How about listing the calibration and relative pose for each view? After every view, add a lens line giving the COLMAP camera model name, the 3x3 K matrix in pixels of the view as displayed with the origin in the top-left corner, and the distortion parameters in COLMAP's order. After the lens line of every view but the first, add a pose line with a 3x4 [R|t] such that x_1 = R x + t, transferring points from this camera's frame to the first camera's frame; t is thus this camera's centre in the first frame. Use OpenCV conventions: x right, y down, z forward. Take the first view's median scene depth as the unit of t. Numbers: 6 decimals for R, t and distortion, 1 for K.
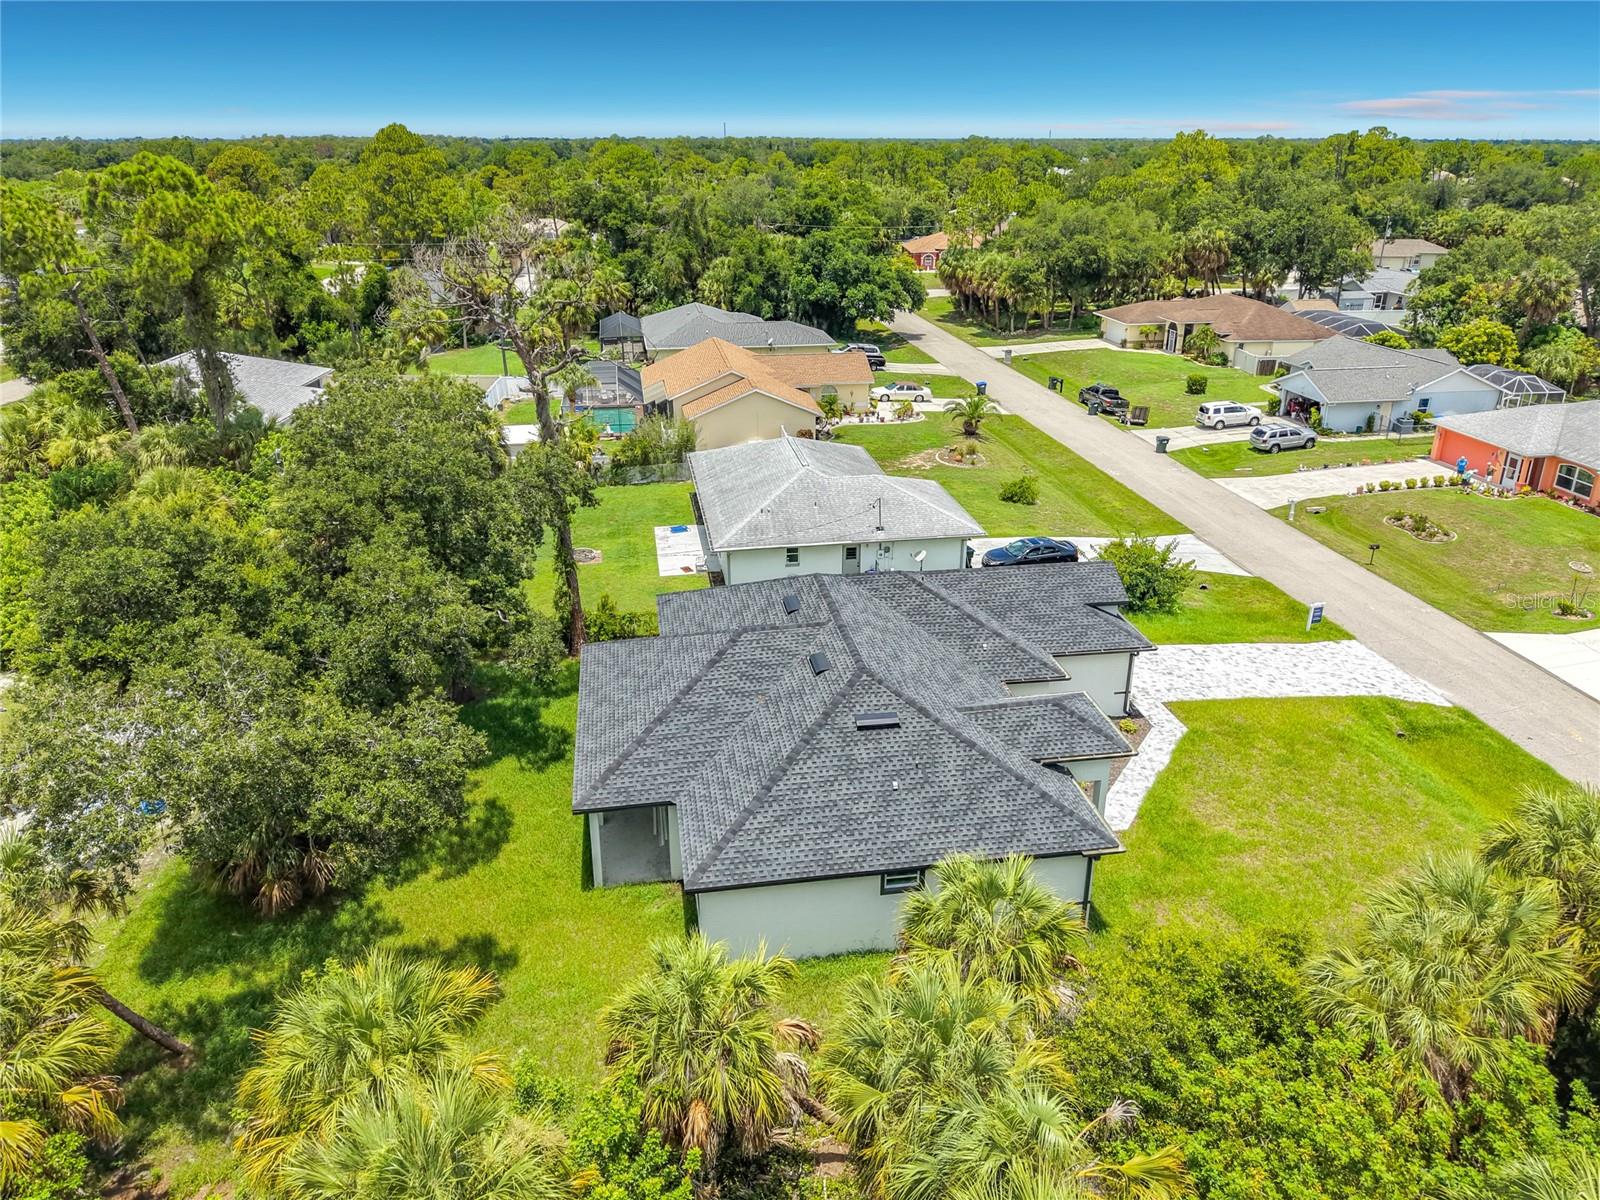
lens RADIAL K [[1108.9, 0, 805.6], [0, 1108.9, 568.5], [0, 0, 1]] dist [-0.001102, -0.004949]
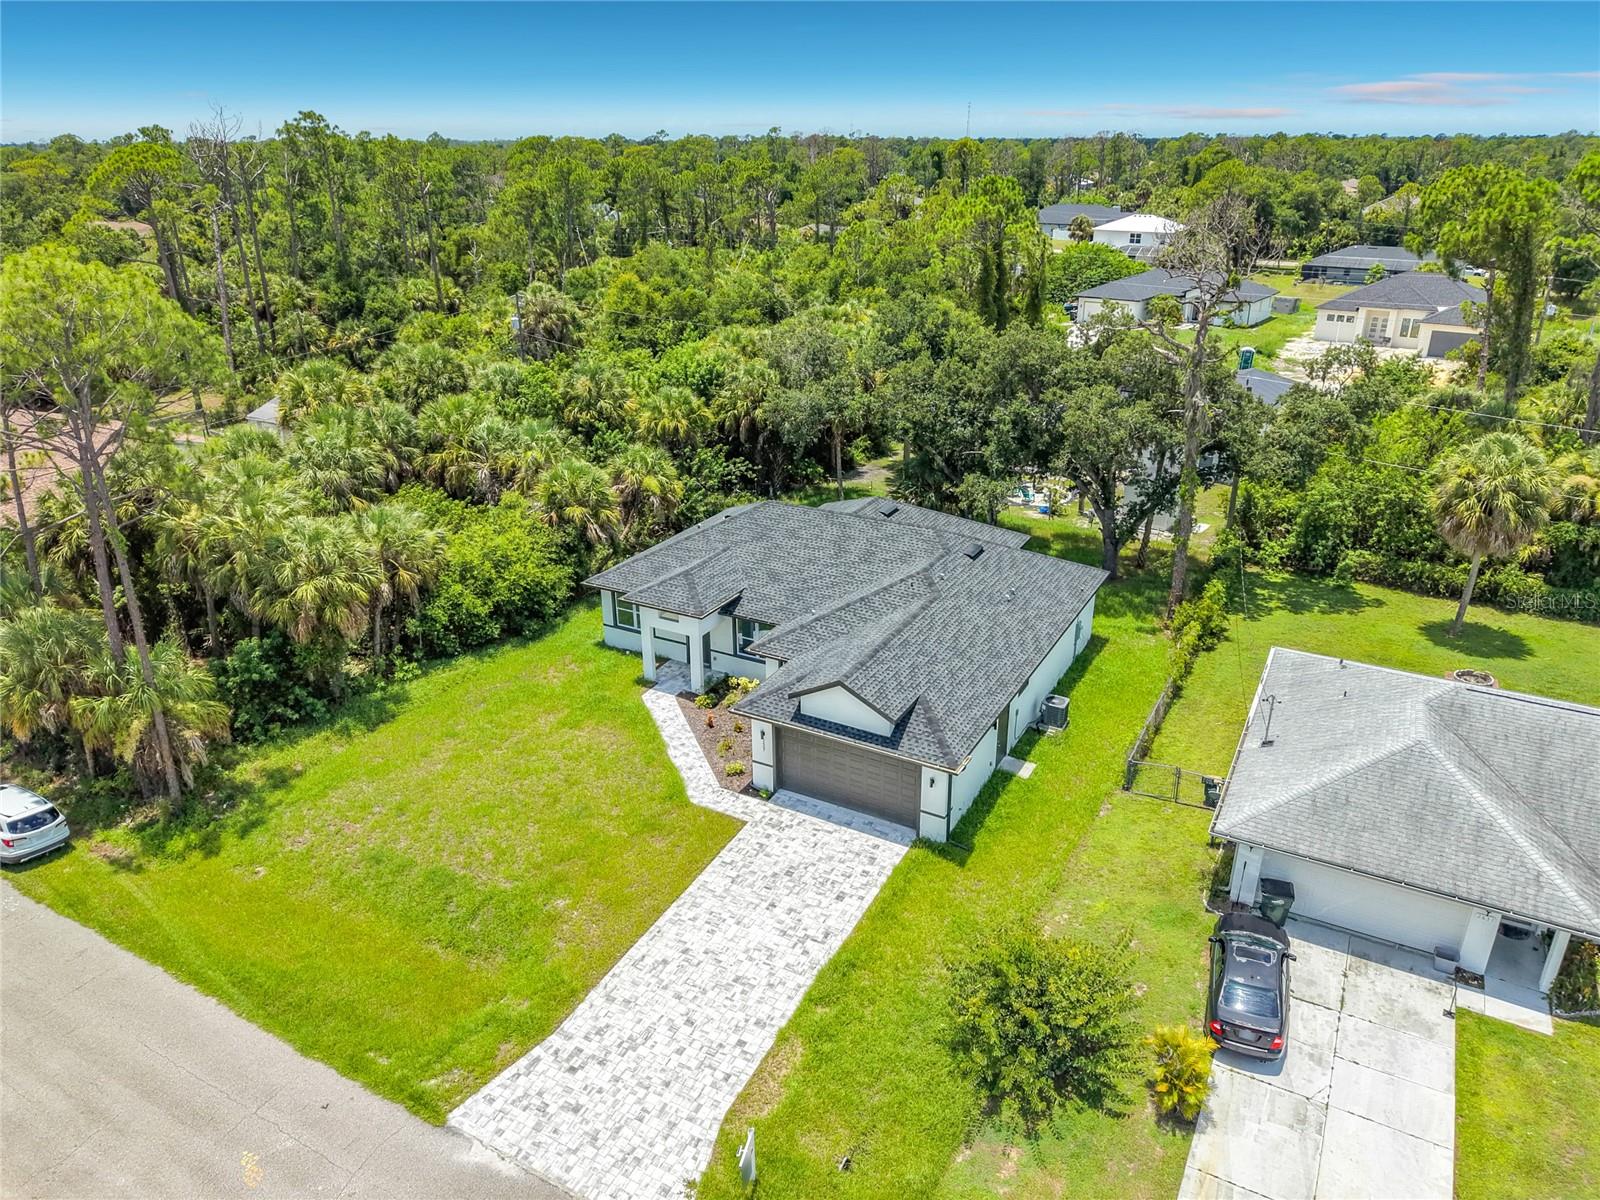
lens RADIAL K [[1082.9, 0, 797.4], [0, 1082.9, 569.3], [0, 0, 1]] dist [0.127502, -0.323978]
pose [[-0.623232, 0.286369, -0.727718, 0.433300], [-0.277823, 0.788766, 0.548326, -0.250810], [0.731024, 0.543912, -0.412025, 0.652830]]
